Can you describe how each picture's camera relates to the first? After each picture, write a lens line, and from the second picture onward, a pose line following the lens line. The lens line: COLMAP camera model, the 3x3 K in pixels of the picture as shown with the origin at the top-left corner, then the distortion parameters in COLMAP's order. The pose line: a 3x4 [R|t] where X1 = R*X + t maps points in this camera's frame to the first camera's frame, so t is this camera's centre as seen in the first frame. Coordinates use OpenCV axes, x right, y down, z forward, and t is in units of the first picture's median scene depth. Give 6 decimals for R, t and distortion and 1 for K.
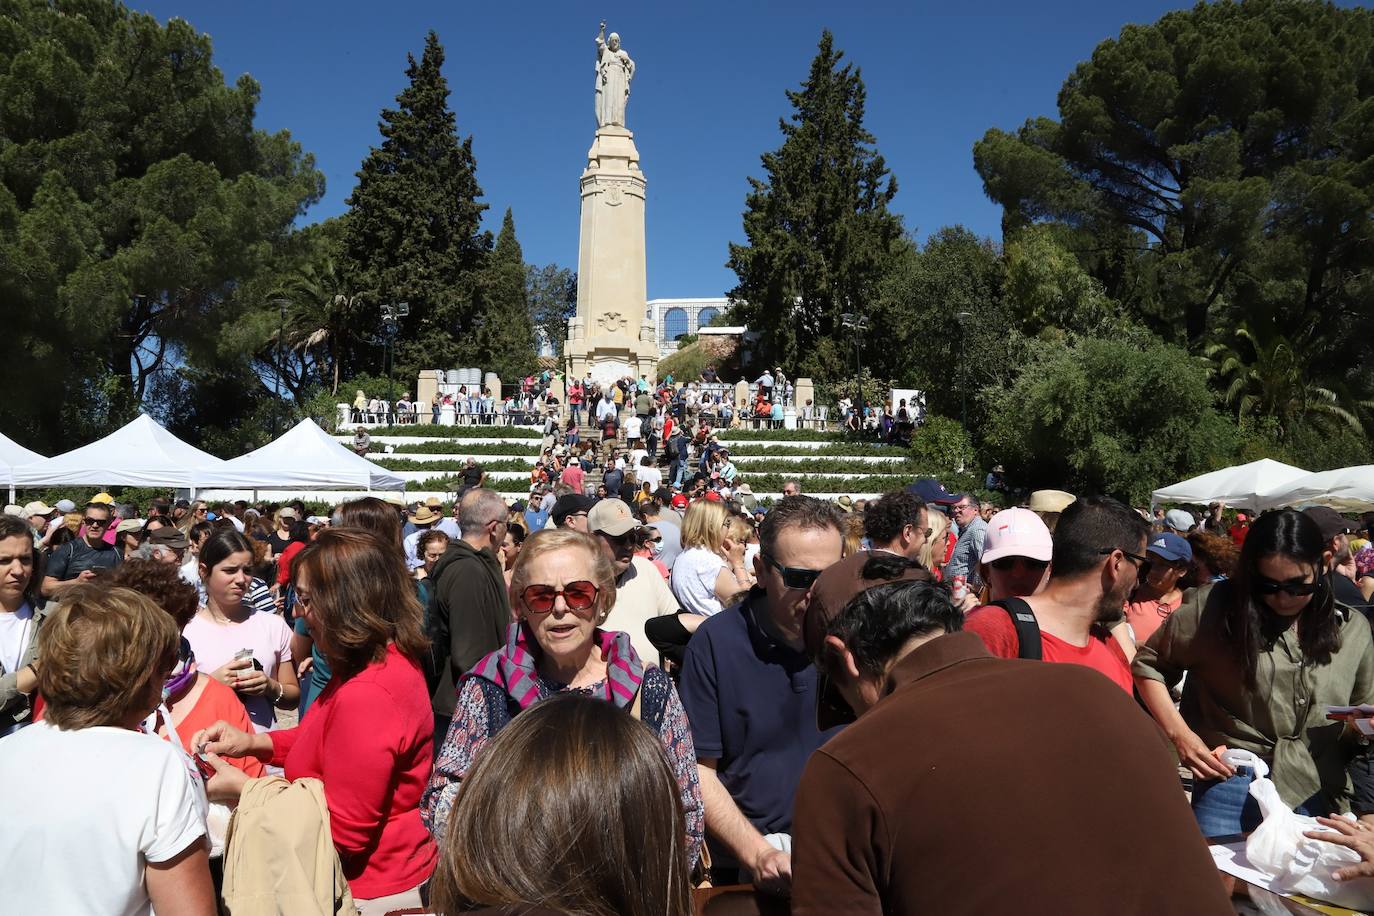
lens RADIAL K [[936.5, 0, 699.7], [0, 936.5, 463.0], [0, 0, 1]] dist [-0.124937, 0.061161]
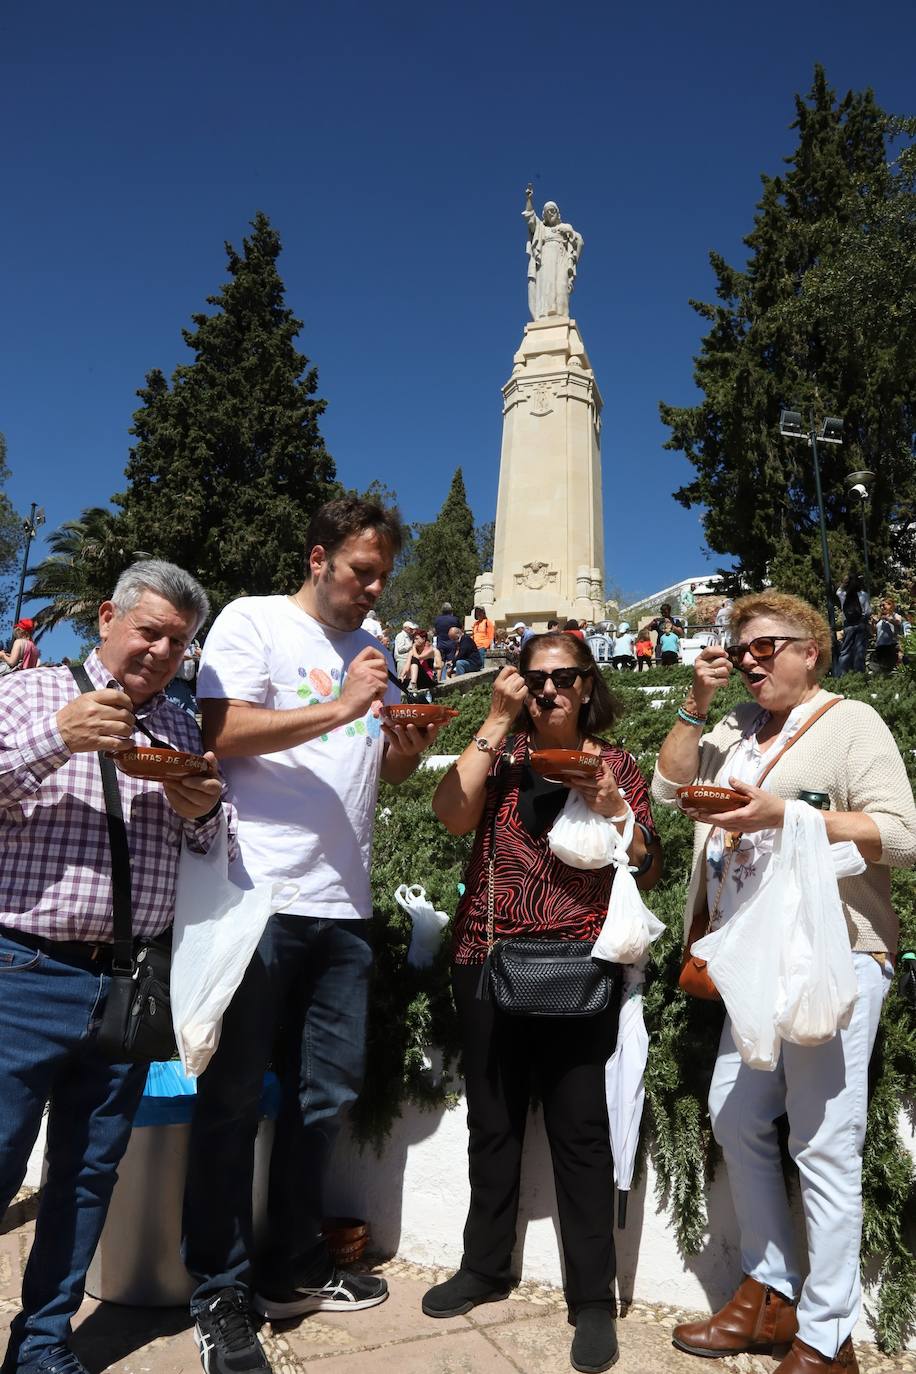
lens RADIAL K [[936.5, 0, 456.7], [0, 936.5, 688.0], [0, 0, 1]] dist [-0.124937, 0.061161]
pose [[0.894141, -0.059386, -0.443830, 0.170884], [-0.012980, 0.987313, -0.158255, 0.039051], [0.447597, 0.147263, 0.882026, 0.461870]]
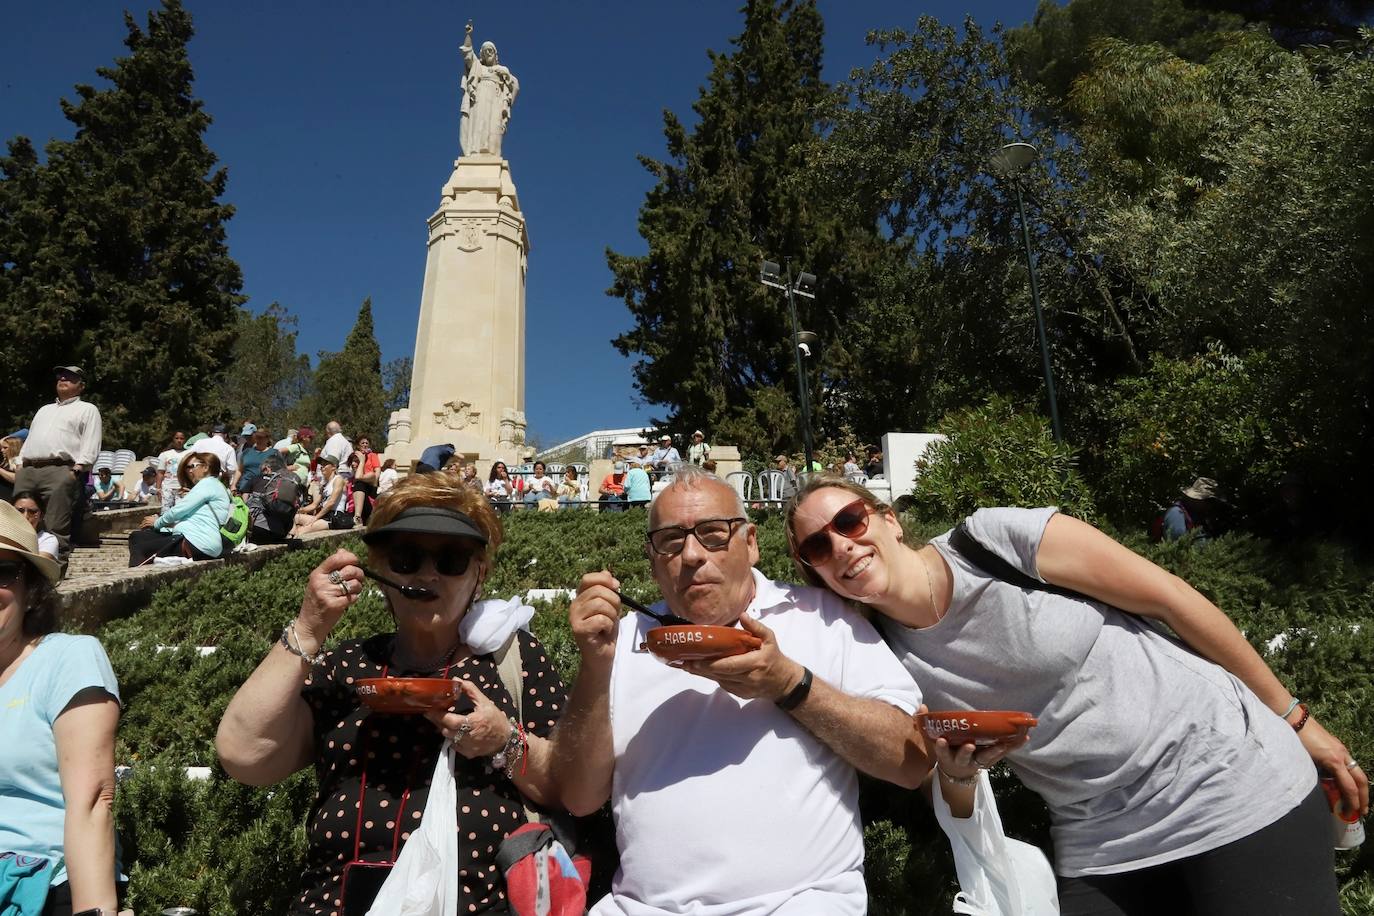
lens RADIAL K [[936.5, 0, 694.4], [0, 936.5, 460.4], [0, 0, 1]] dist [-0.124937, 0.061161]
pose [[0.996873, -0.046433, -0.063937, 0.123024], [0.029499, 0.969321, -0.244020, 0.042341], [0.073306, 0.241371, 0.967660, 0.474492]]
